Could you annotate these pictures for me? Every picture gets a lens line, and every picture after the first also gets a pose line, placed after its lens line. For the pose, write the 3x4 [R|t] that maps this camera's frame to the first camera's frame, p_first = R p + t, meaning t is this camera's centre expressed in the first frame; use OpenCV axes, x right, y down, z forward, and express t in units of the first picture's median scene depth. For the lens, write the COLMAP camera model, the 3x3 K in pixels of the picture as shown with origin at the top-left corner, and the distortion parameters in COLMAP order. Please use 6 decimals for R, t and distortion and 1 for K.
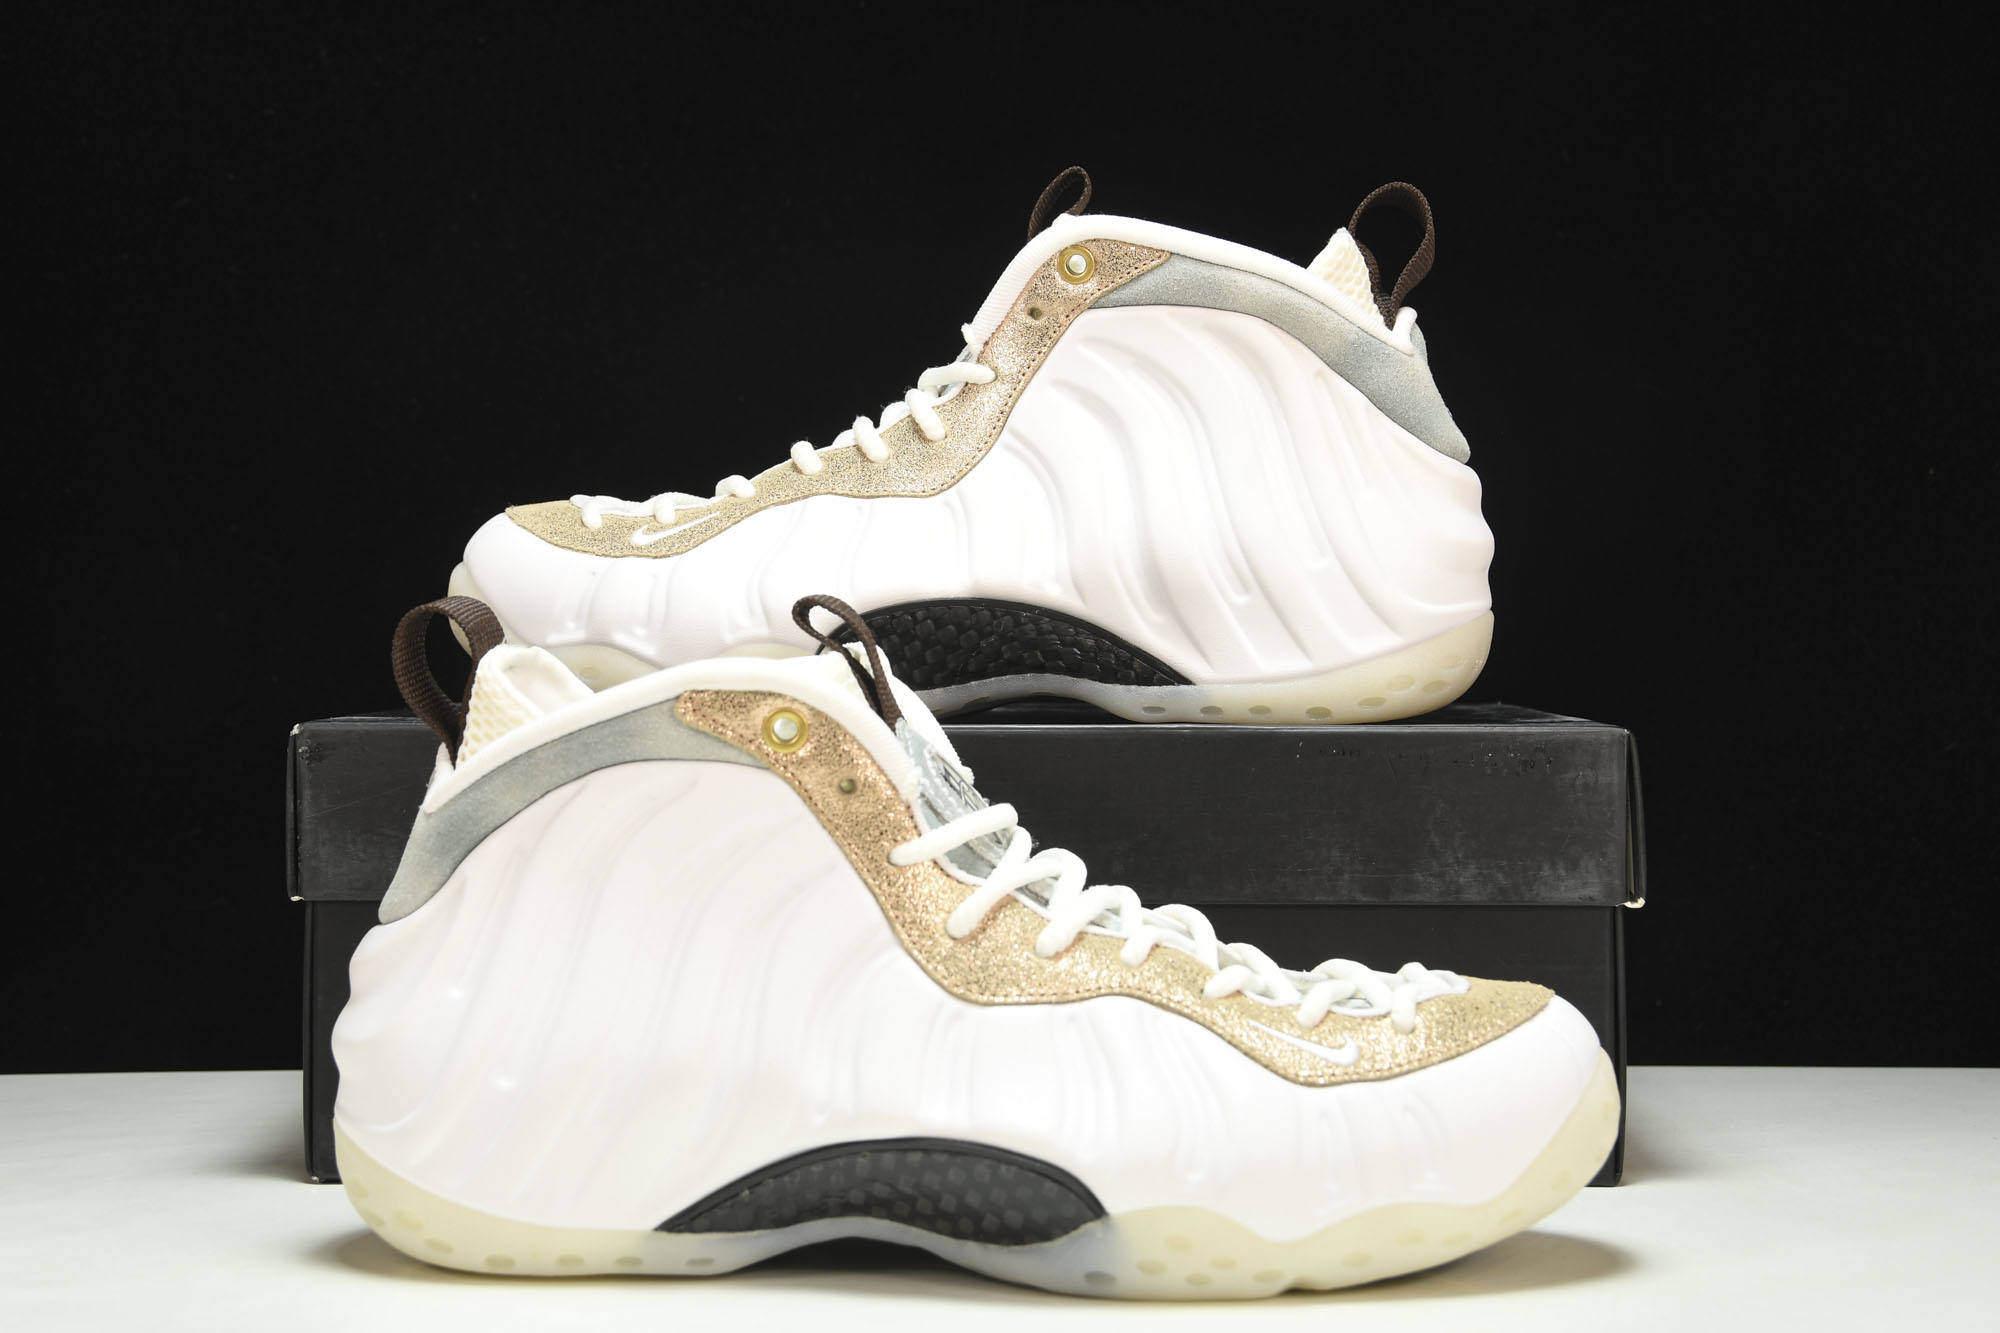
lens RADIAL K [[3573.2, 0, 986.9], [0, 3573.2, 679.0], [0, 0, 1]] dist [0.101093, 0.000000]
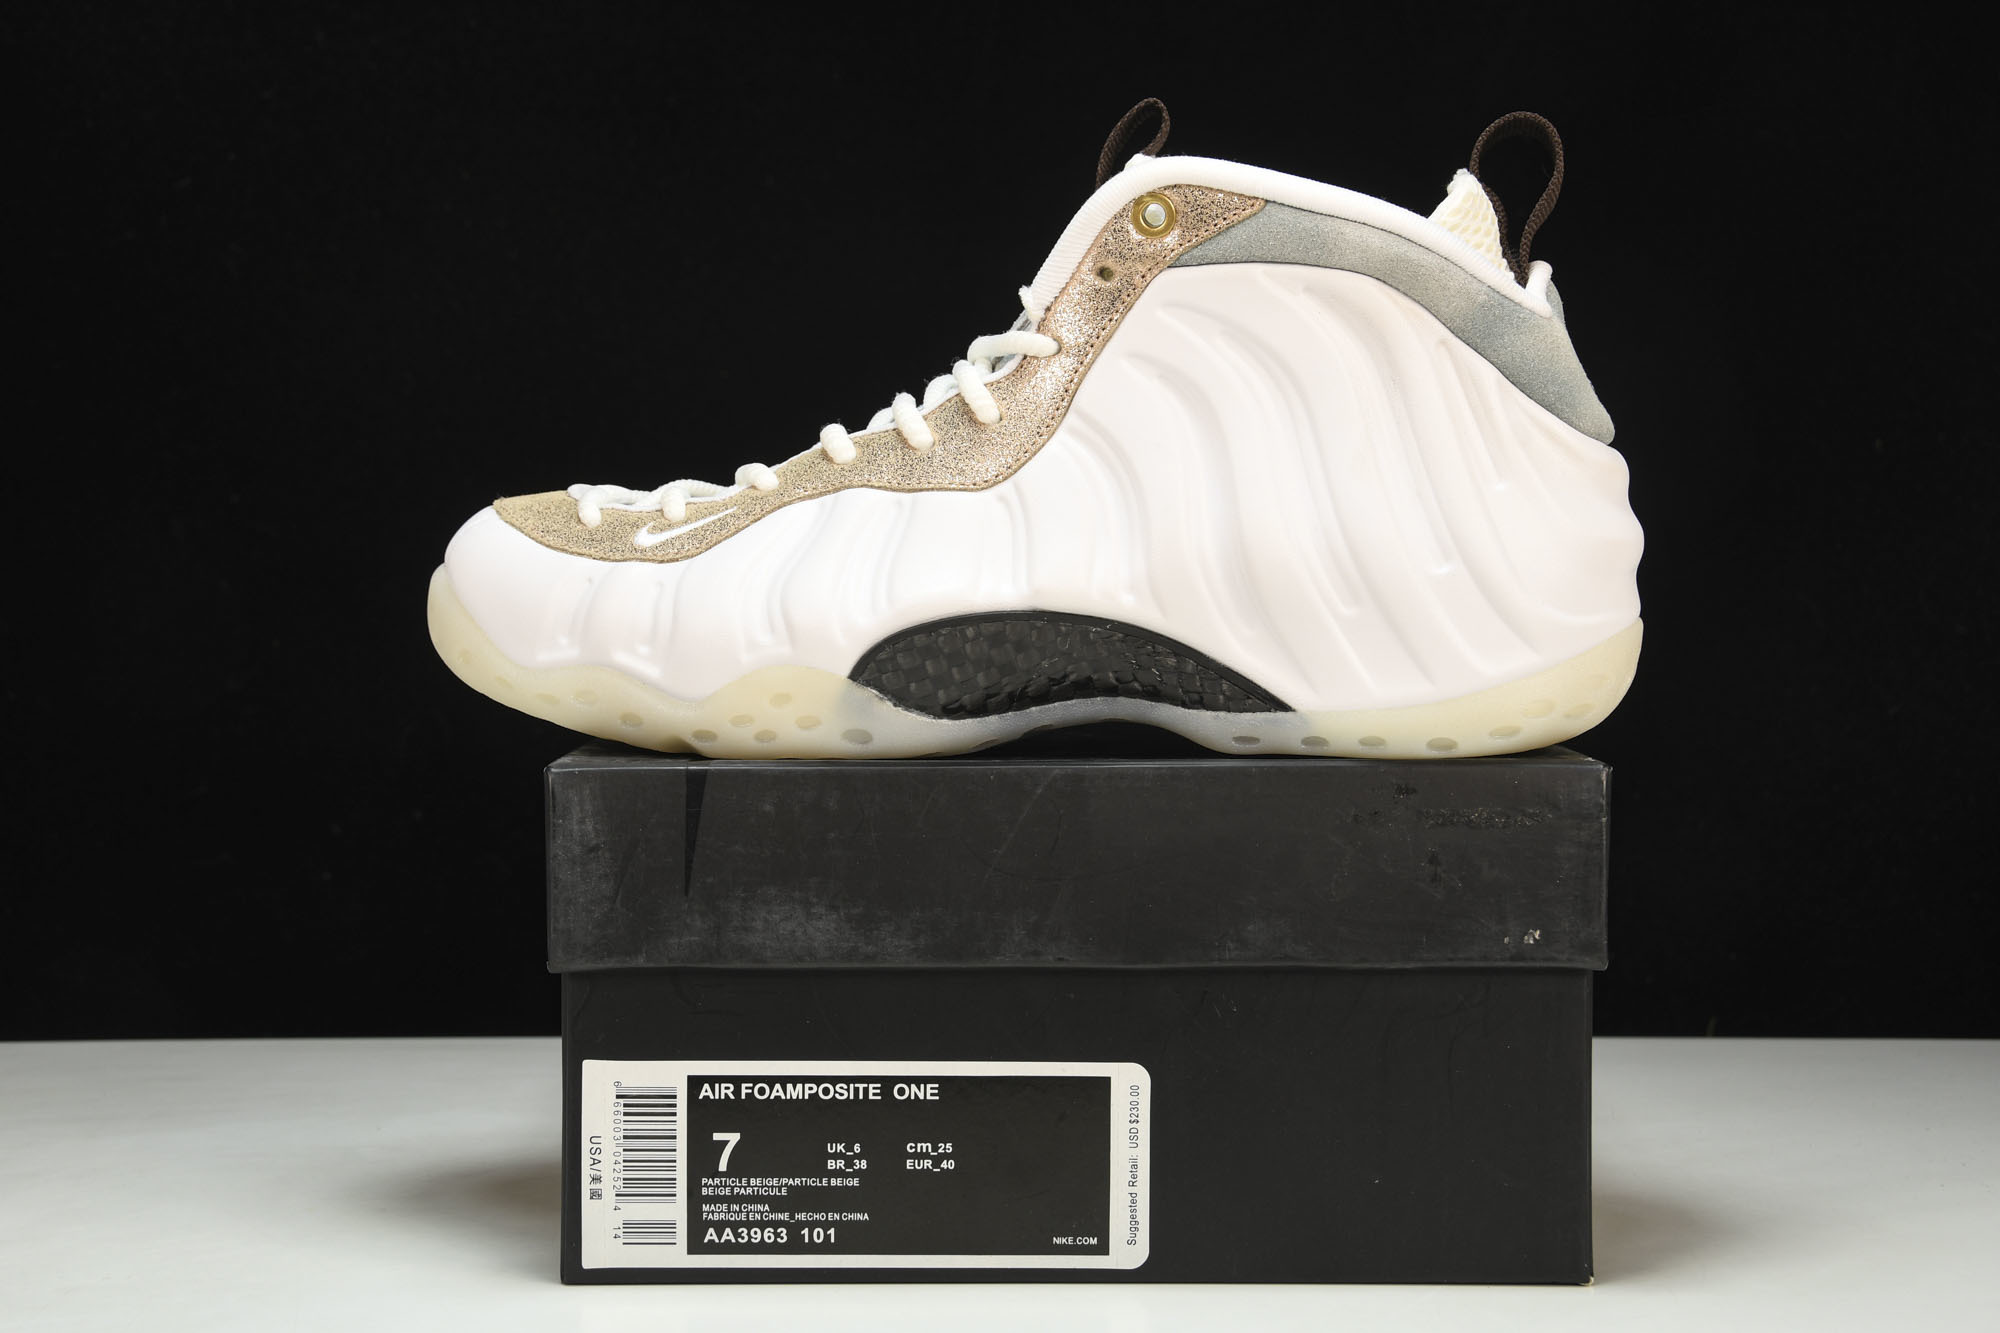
lens RADIAL K [[3514.5, 0, 962.0], [0, 3514.5, 712.2], [0, 0, 1]] dist [0.122770, 0.000000]
pose [[0.999757, -0.003008, -0.021840, -0.002521], [0.003562, 0.999672, 0.025355, -0.019334], [0.021756, -0.025426, 0.999440, 0.160999]]
